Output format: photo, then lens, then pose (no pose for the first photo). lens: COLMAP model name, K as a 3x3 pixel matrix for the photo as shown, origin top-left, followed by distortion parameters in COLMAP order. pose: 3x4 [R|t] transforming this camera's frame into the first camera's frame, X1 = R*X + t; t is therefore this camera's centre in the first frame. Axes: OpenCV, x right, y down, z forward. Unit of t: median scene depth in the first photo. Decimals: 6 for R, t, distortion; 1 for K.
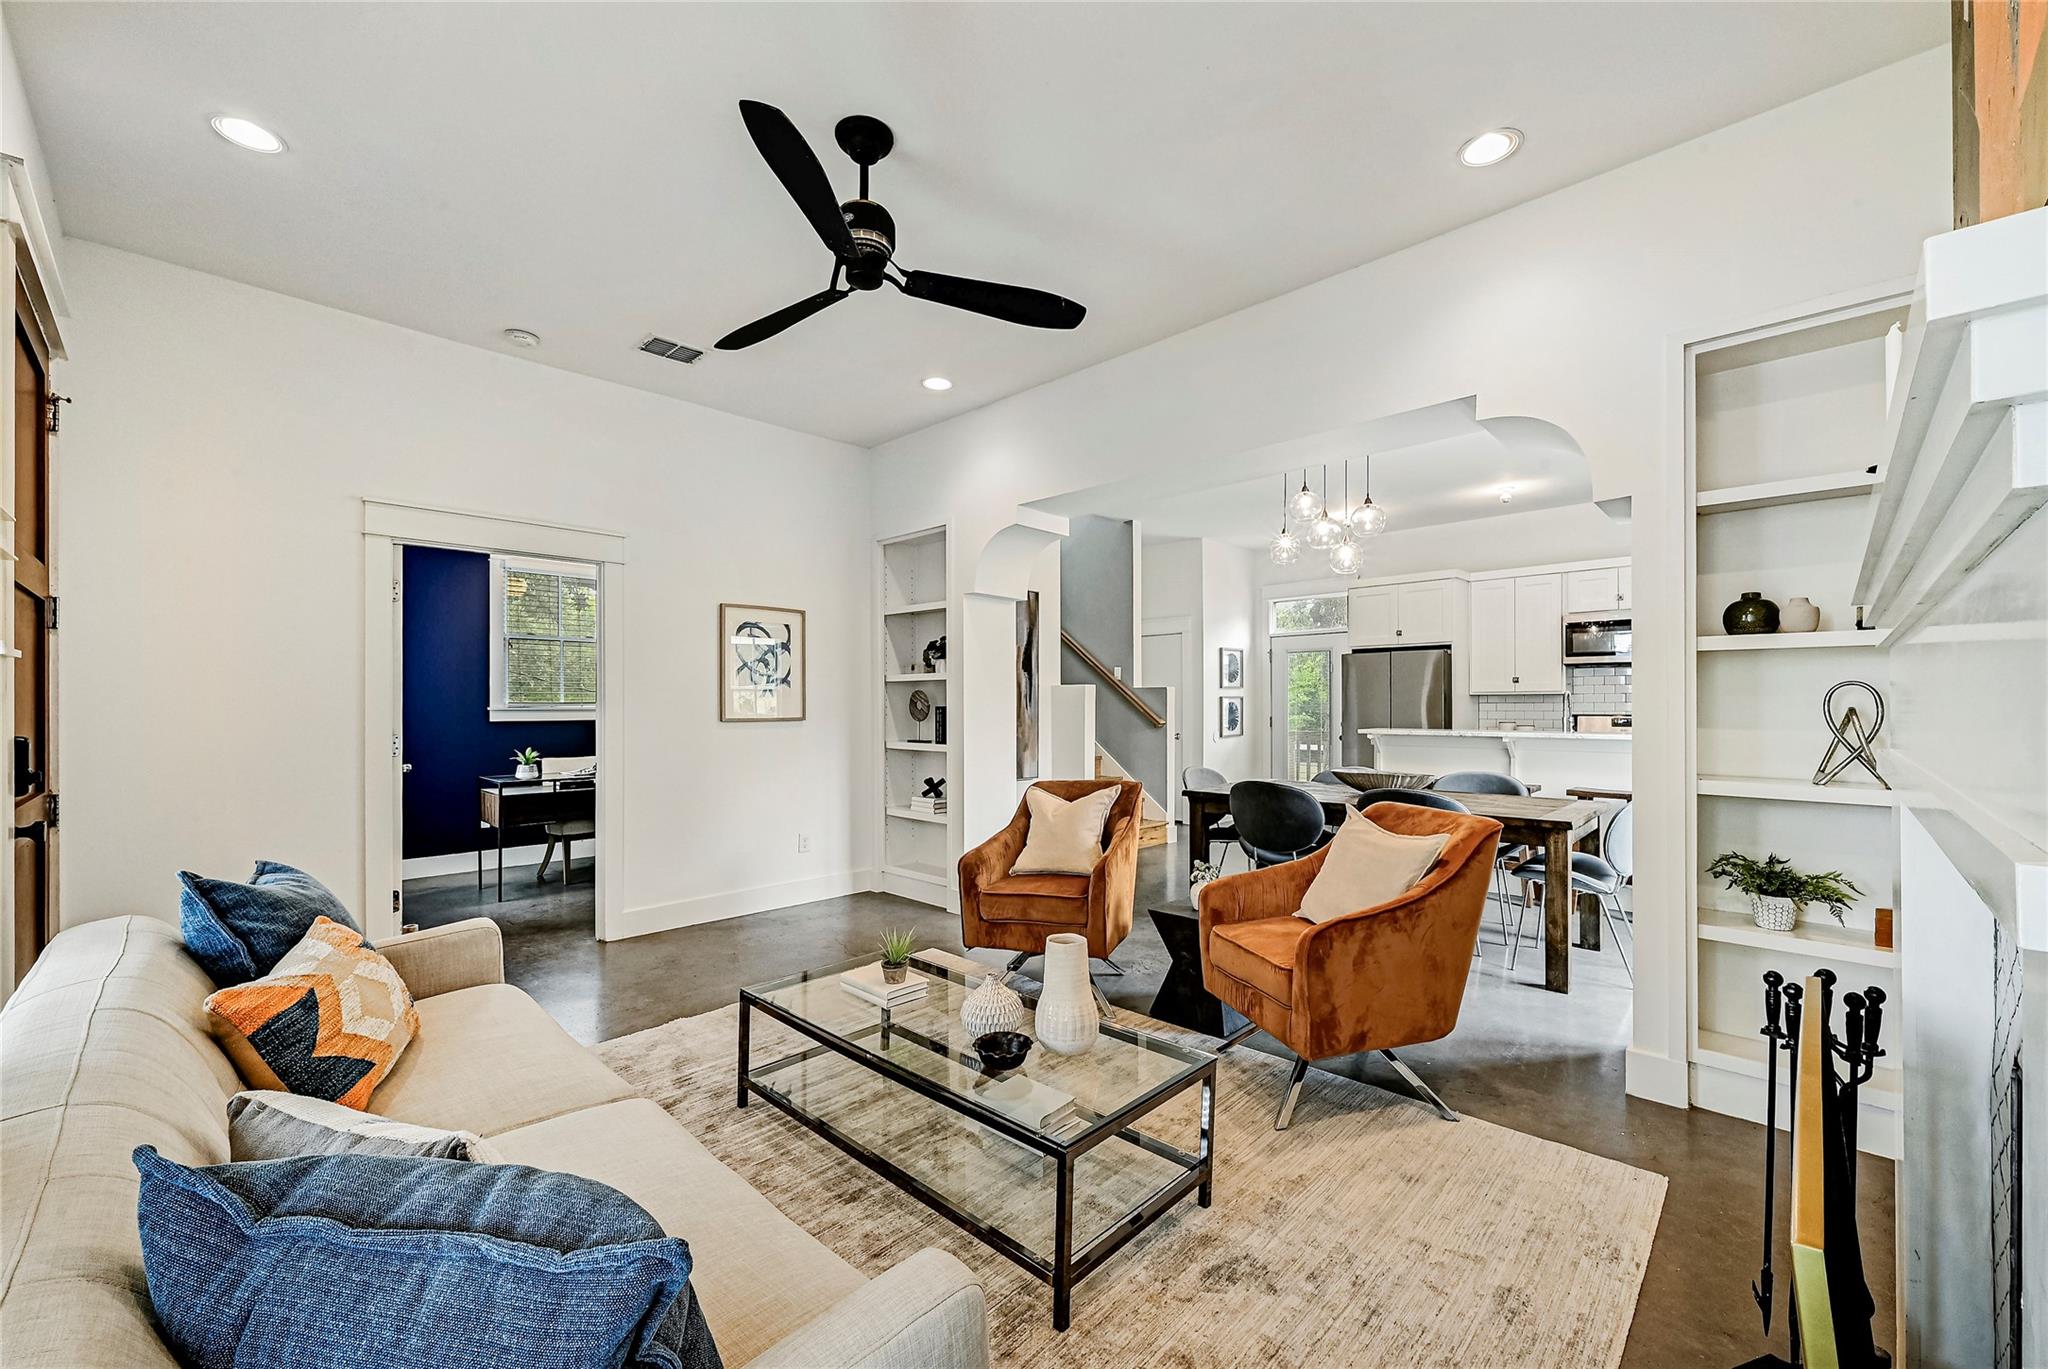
lens RADIAL K [[822.4, 0, 1030.2], [0, 822.4, 706.2], [0, 0, 1]] dist [0.000178, -0.000142]
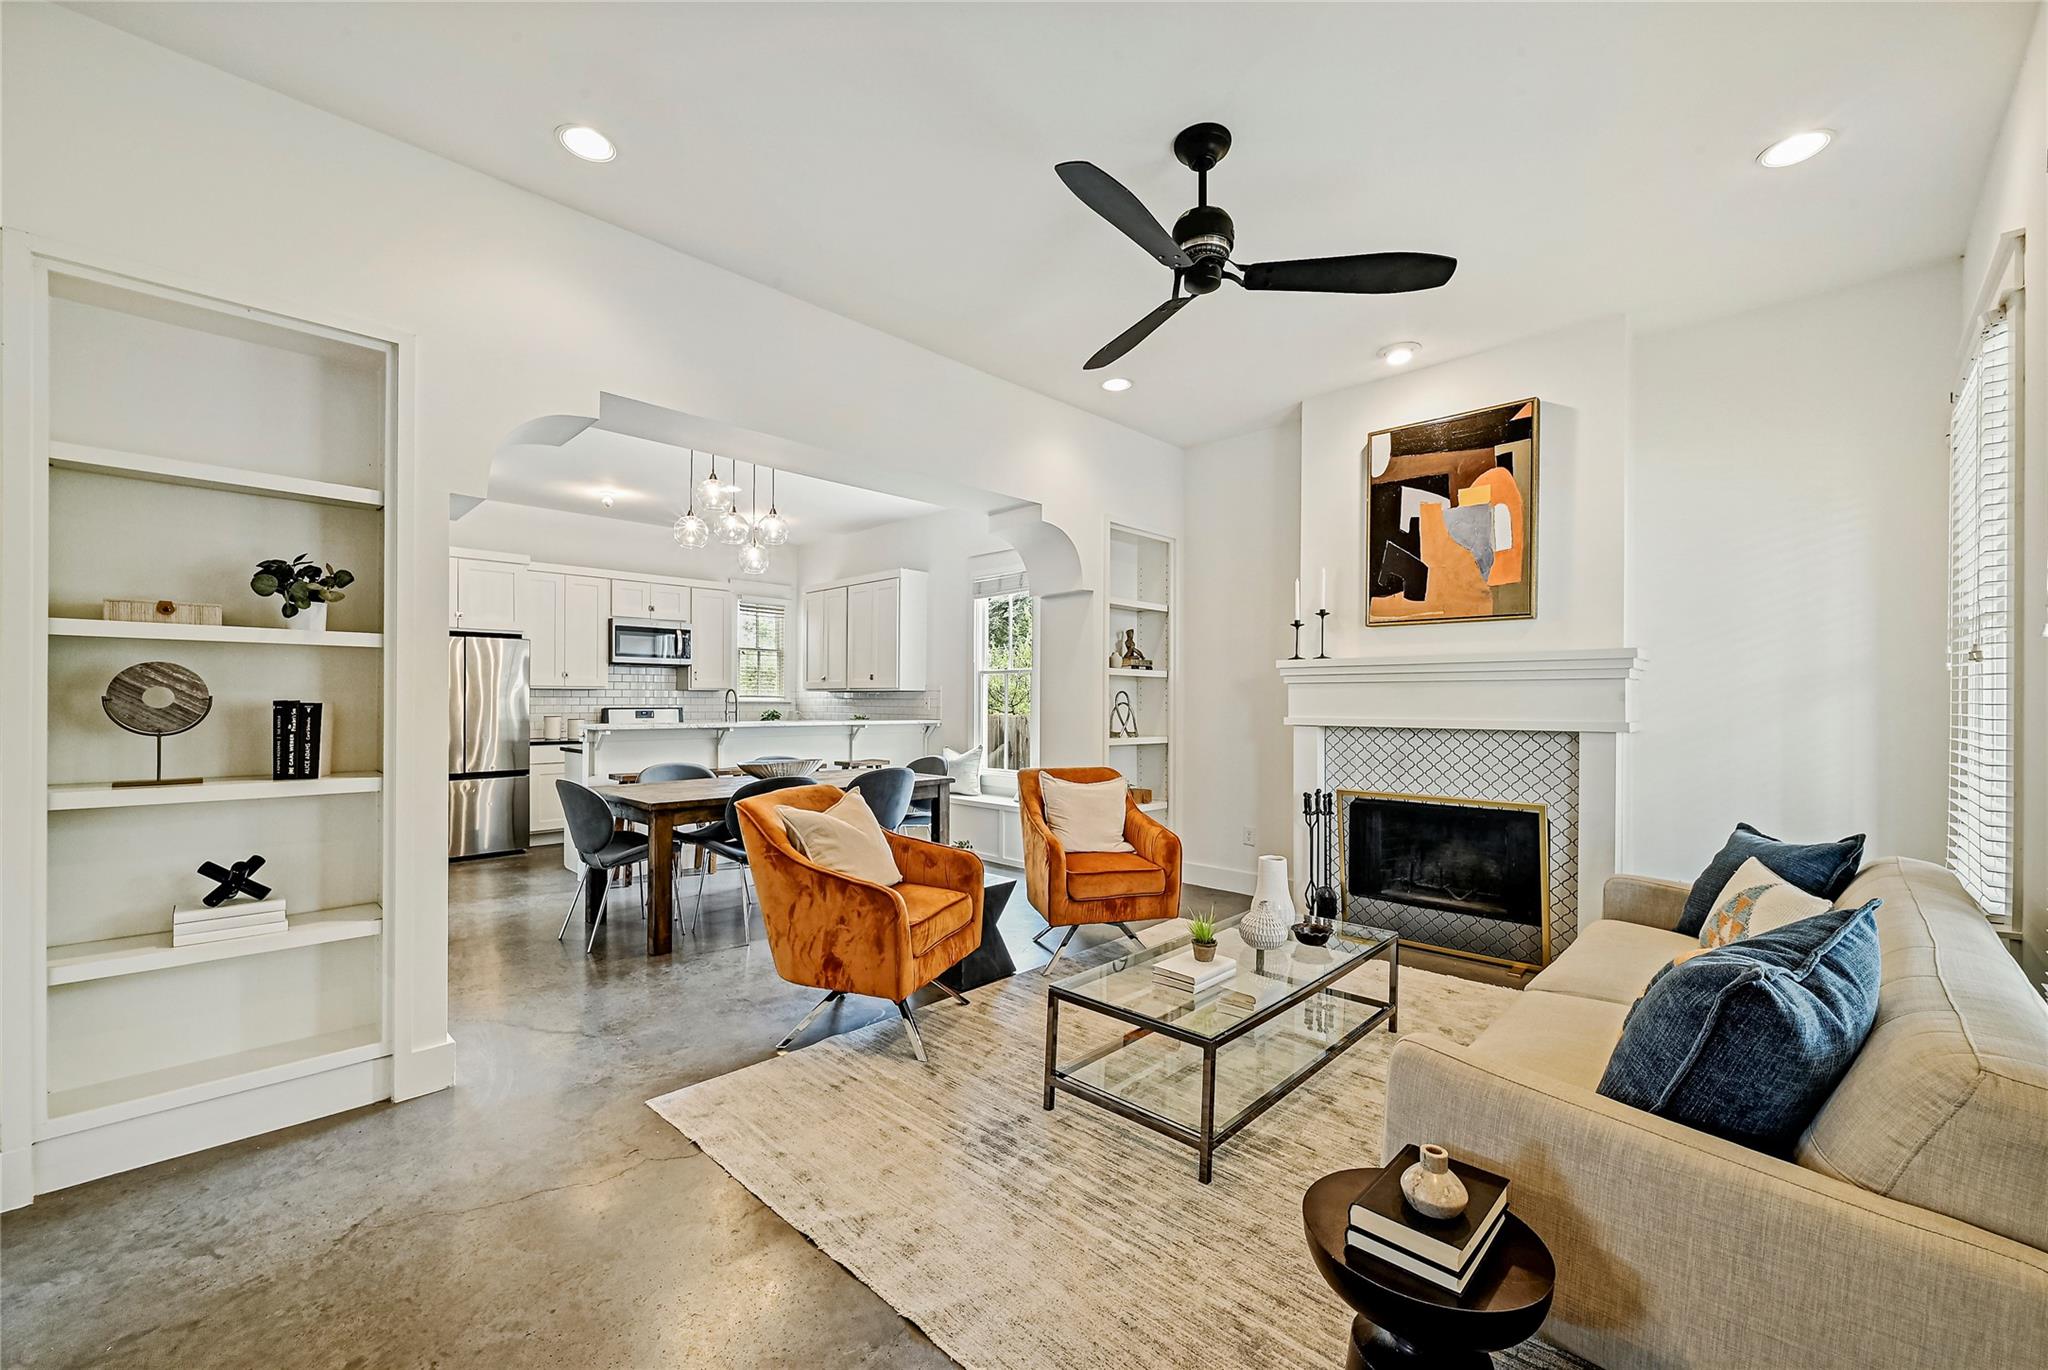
lens RADIAL K [[814.7, 0, 1028.4], [0, 814.7, 697.7], [0, 0, 1]] dist [0.000621, 0.000095]
pose [[0.001834, 0.005164, 0.999985, -0.620323], [-0.004152, 0.999978, -0.005157, -0.000213], [-0.999990, -0.004142, 0.001855, 0.621140]]
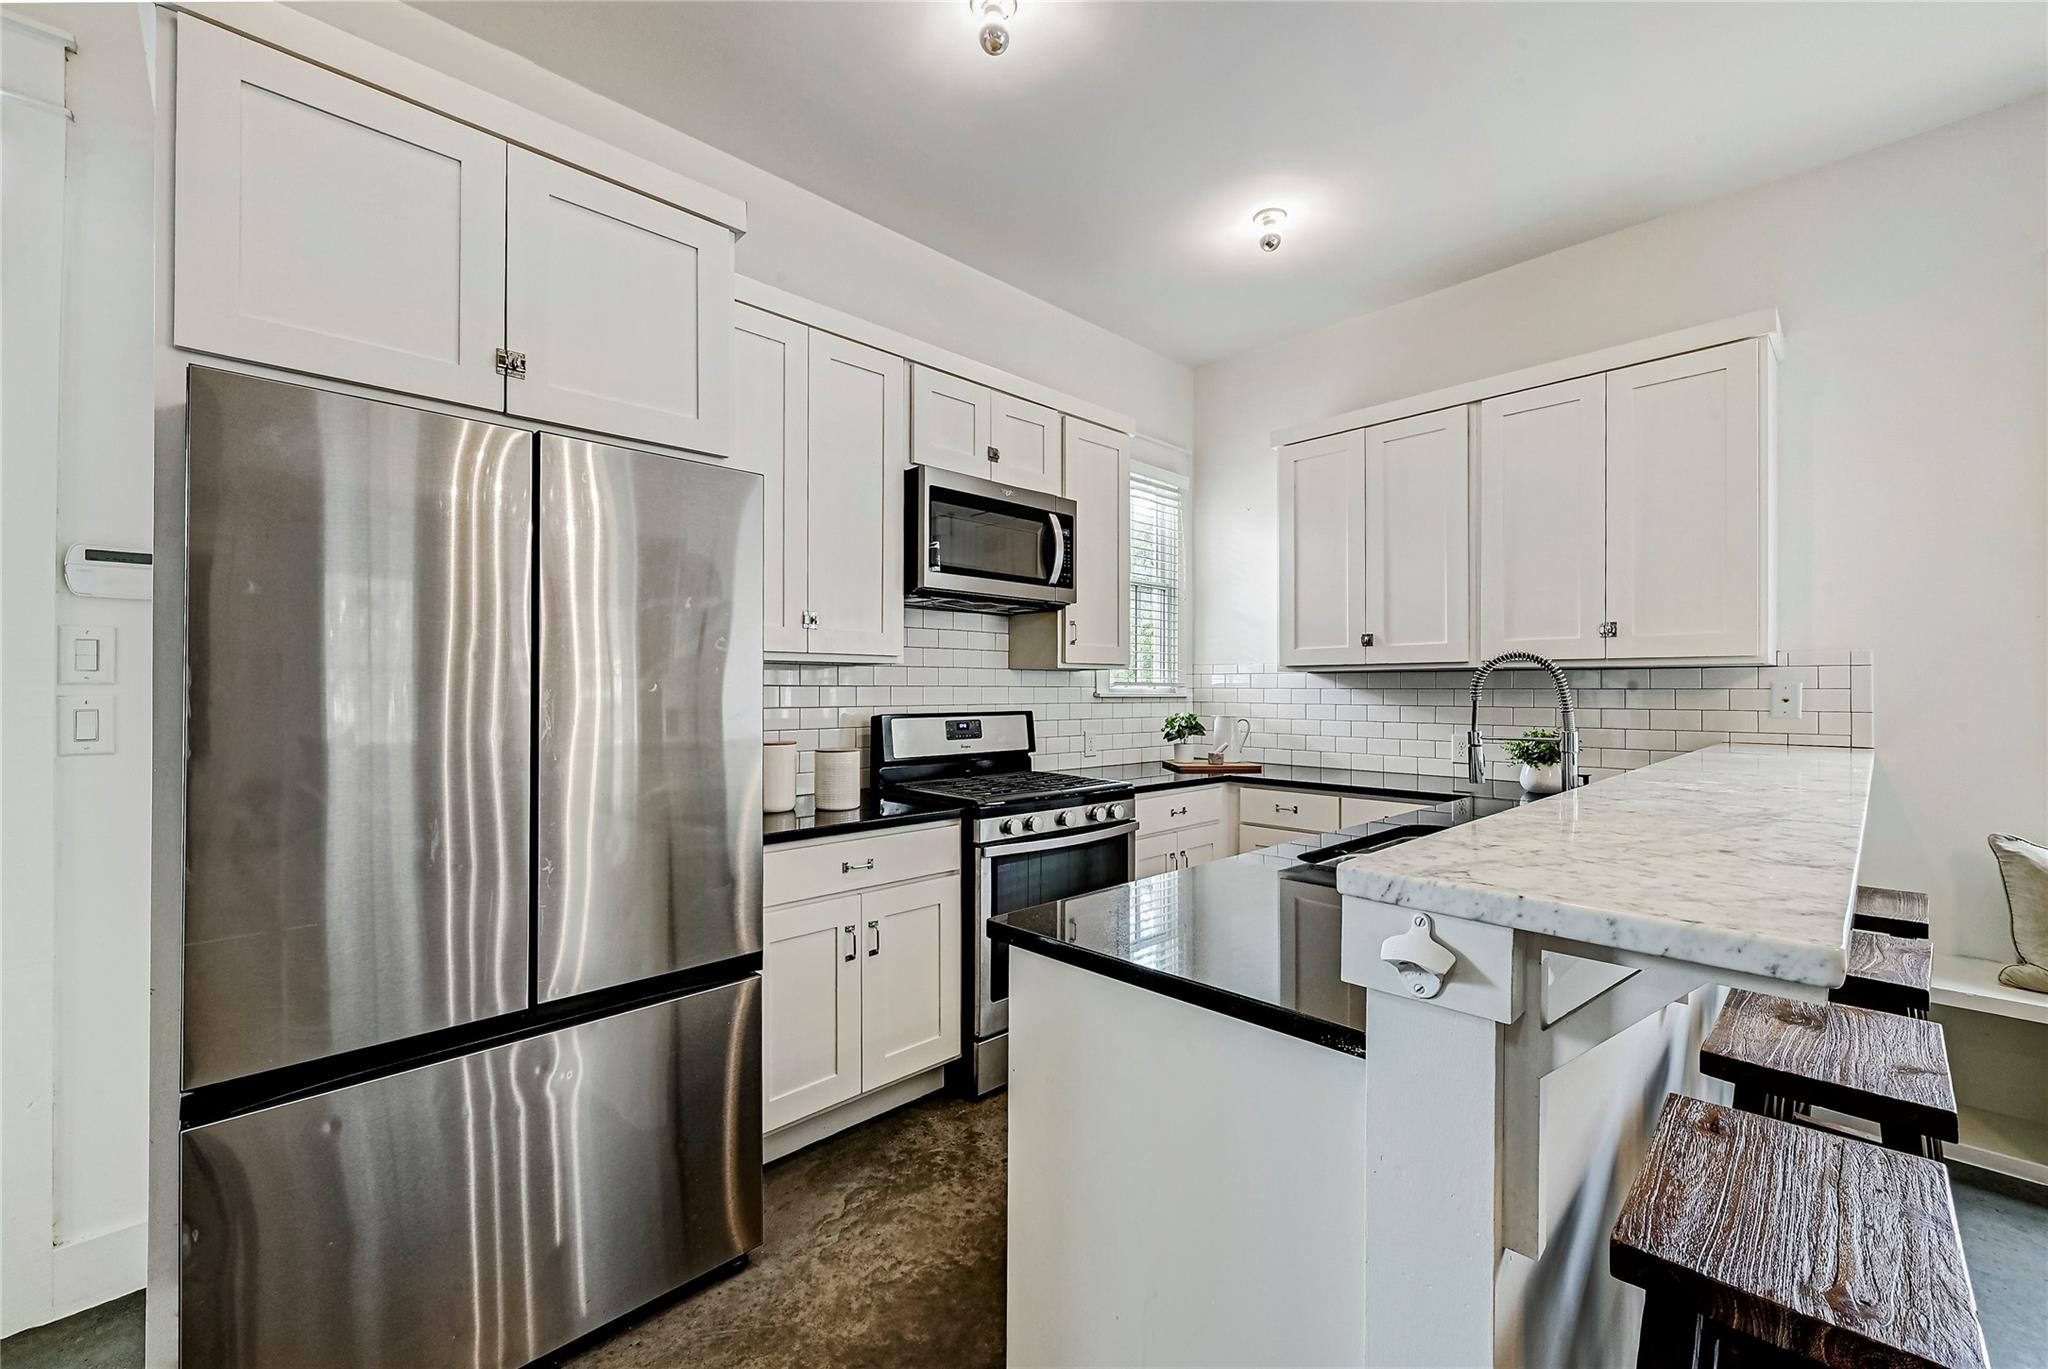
lens RADIAL K [[822.2, 0, 1029.5], [0, 822.2, 681.7], [0, 0, 1]] dist [-0.001355, 0.000104]
pose [[0.023100, 0.013081, 0.999648, 0.362166], [-0.002018, 0.999913, -0.013038, -0.001709], [-0.999731, -0.001717, 0.023124, 1.324115]]
